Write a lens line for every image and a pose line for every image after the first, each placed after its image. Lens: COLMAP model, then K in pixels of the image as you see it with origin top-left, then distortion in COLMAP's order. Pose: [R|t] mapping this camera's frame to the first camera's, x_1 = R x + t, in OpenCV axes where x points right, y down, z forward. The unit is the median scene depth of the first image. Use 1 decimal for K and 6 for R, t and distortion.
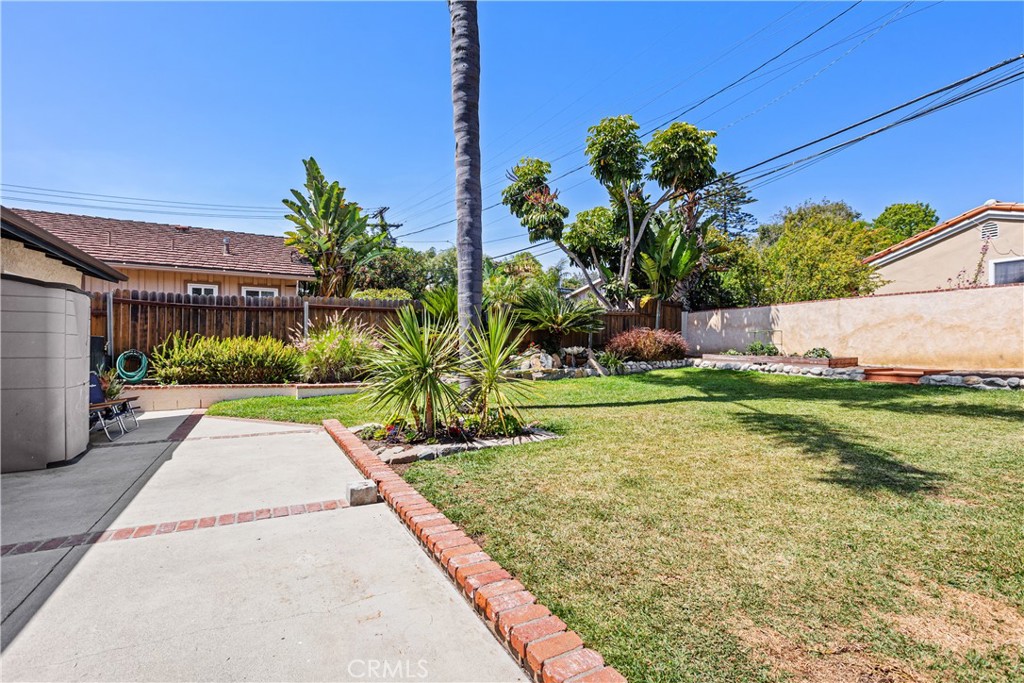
lens RADIAL K [[452.6, 0, 511.5], [0, 452.6, 344.5], [0, 0, 1]] dist [-0.000227, 0.000276]
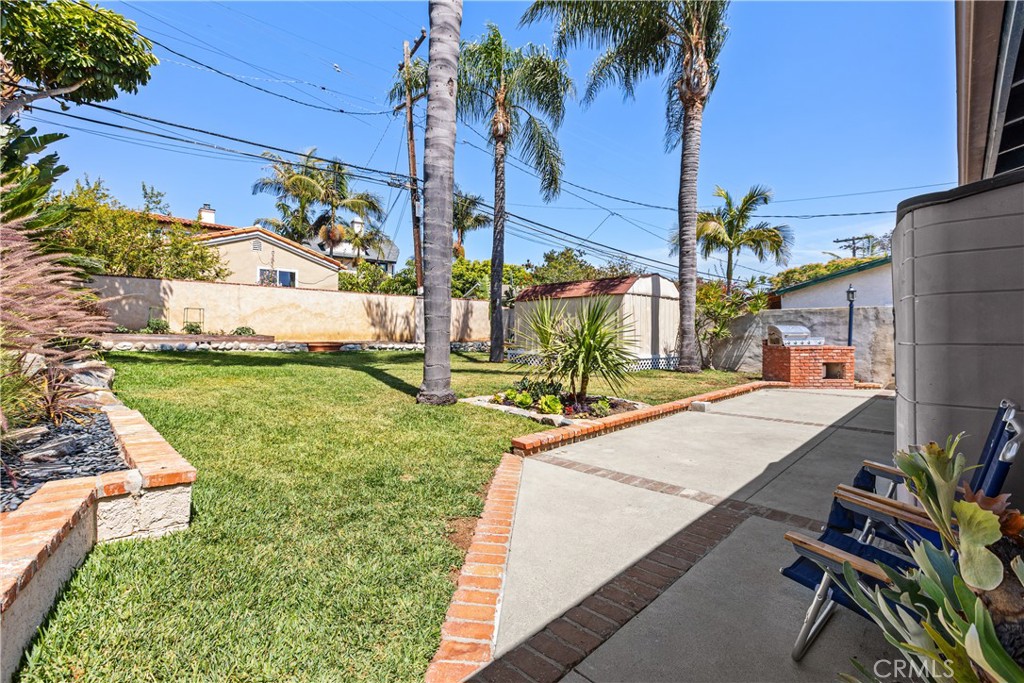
lens RADIAL K [[452.6, 0, 512.1], [0, 452.6, 338.0], [0, 0, 1]] dist [-0.000227, 0.000276]
pose [[-0.274968, -0.009504, 0.961406, -0.597671], [-0.004963, 0.999952, 0.008465, 0.023268], [-0.961440, -0.002444, -0.275002, 0.708330]]
